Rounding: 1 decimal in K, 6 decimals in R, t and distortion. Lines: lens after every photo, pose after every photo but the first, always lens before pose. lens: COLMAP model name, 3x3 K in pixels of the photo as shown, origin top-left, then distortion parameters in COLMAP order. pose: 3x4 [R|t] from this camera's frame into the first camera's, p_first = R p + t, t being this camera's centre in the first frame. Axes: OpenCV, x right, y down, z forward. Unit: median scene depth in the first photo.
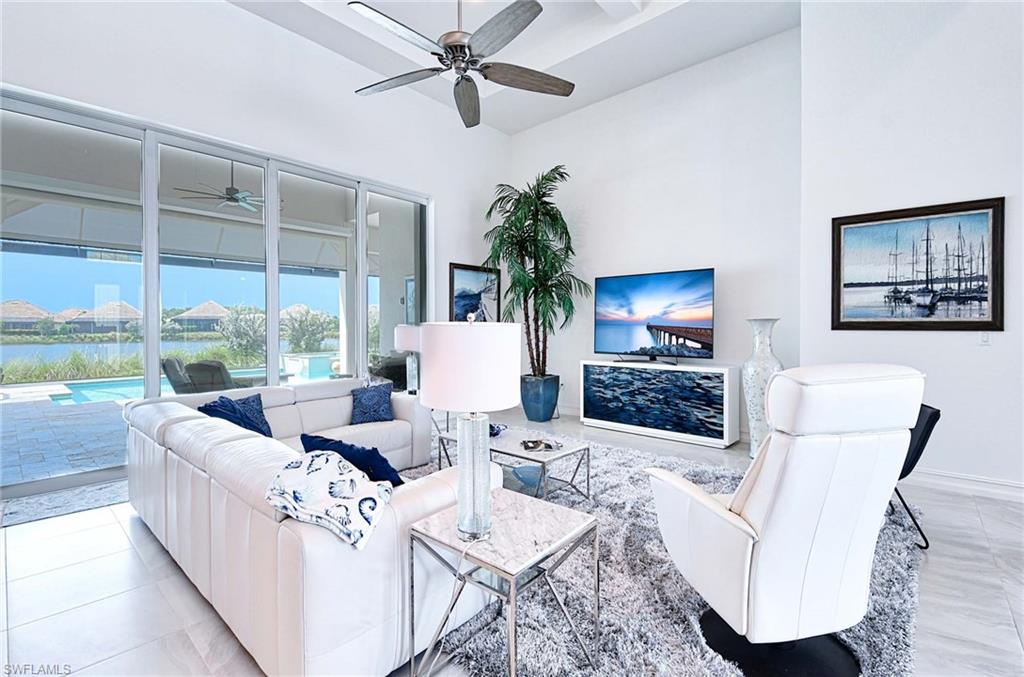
lens RADIAL K [[474.1, 0, 513.2], [0, 474.1, 343.3], [0, 0, 1]] dist [0.001736, -0.008240]
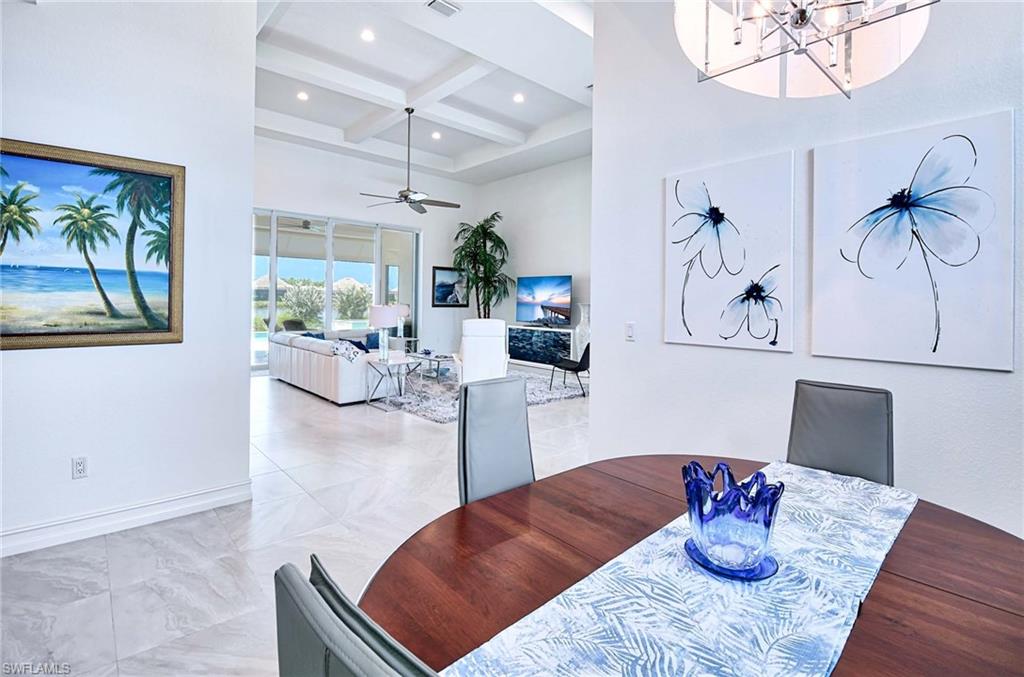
lens RADIAL K [[474.1, 0, 562.8], [0, 474.1, 317.5], [0, 0, 1]] dist [0.001736, -0.008240]
pose [[0.999786, 0.020662, -0.000762, 0.377866], [-0.020662, 0.999786, -0.000442, 0.005230], [0.000753, 0.000458, 1.000000, -0.785678]]
